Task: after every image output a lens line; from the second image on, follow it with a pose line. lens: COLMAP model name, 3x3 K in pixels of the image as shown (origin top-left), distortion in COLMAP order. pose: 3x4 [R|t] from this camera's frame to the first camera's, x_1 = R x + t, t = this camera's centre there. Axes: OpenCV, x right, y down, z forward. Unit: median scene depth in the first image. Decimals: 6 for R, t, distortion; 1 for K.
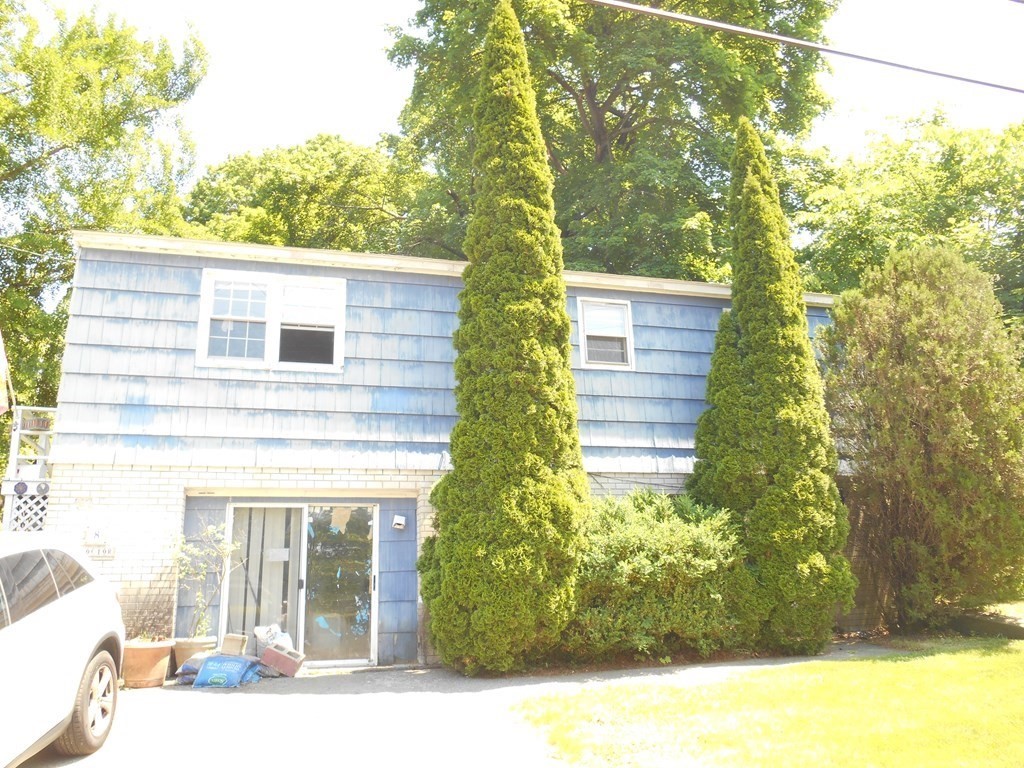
lens RADIAL K [[785.5, 0, 509.8], [0, 785.5, 382.2], [0, 0, 1]] dist [-0.034302, 0.018358]
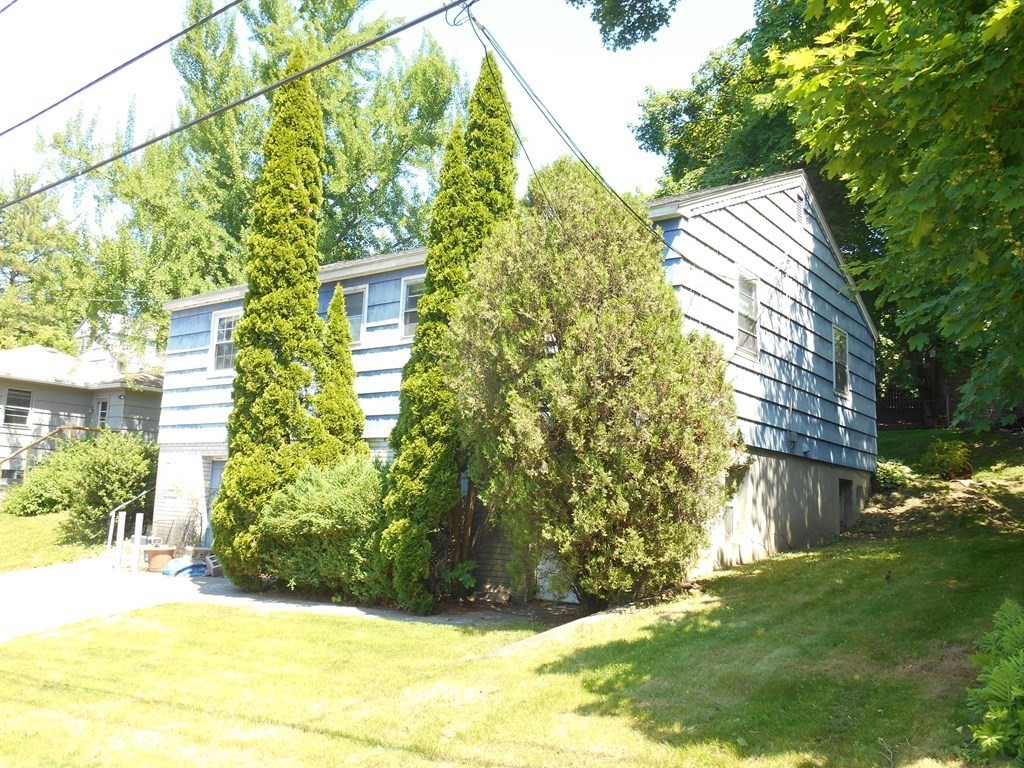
lens RADIAL K [[896.2, 0, 508.6], [0, 896.2, 385.9], [0, 0, 1]] dist [-0.031054, 0.006094]
pose [[0.604535, -0.060945, -0.794244, 1.379779], [0.155193, 0.986974, 0.042390, 0.012978], [0.781315, -0.148887, 0.606118, 0.391333]]
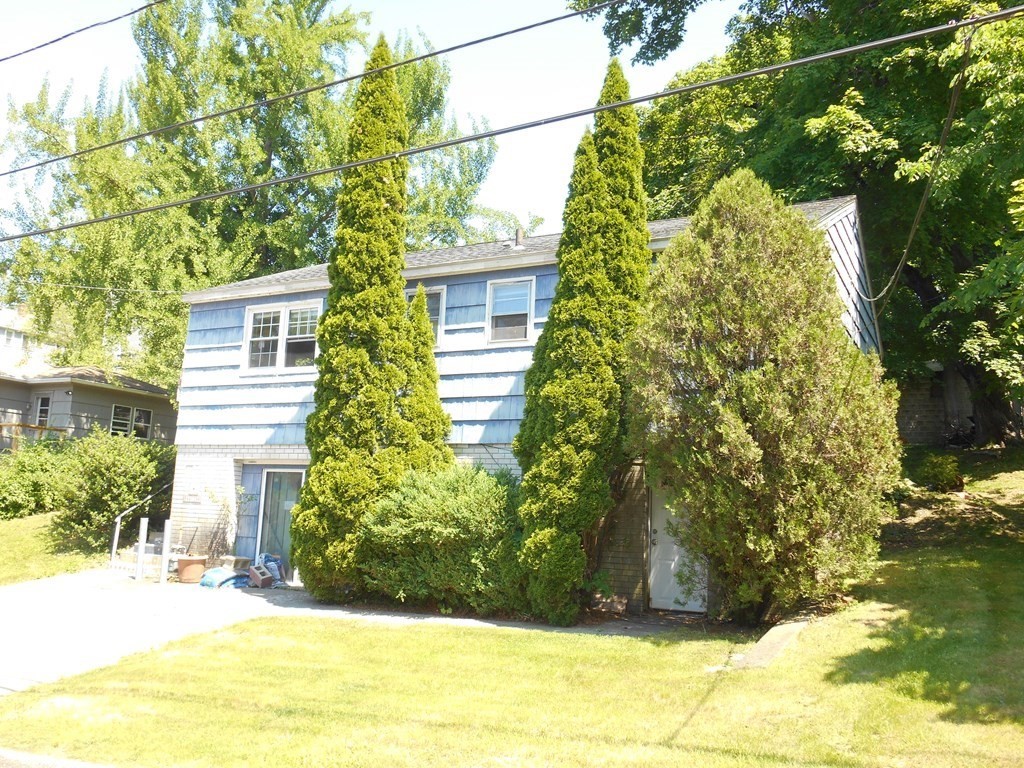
lens RADIAL K [[896.2, 0, 510.0], [0, 896.2, 385.2], [0, 0, 1]] dist [-0.031054, 0.006094]
pose [[0.723811, -0.047935, -0.688331, 1.122077], [0.119132, 0.991284, 0.056241, -0.037882], [0.679636, -0.122710, 0.723213, 0.131596]]
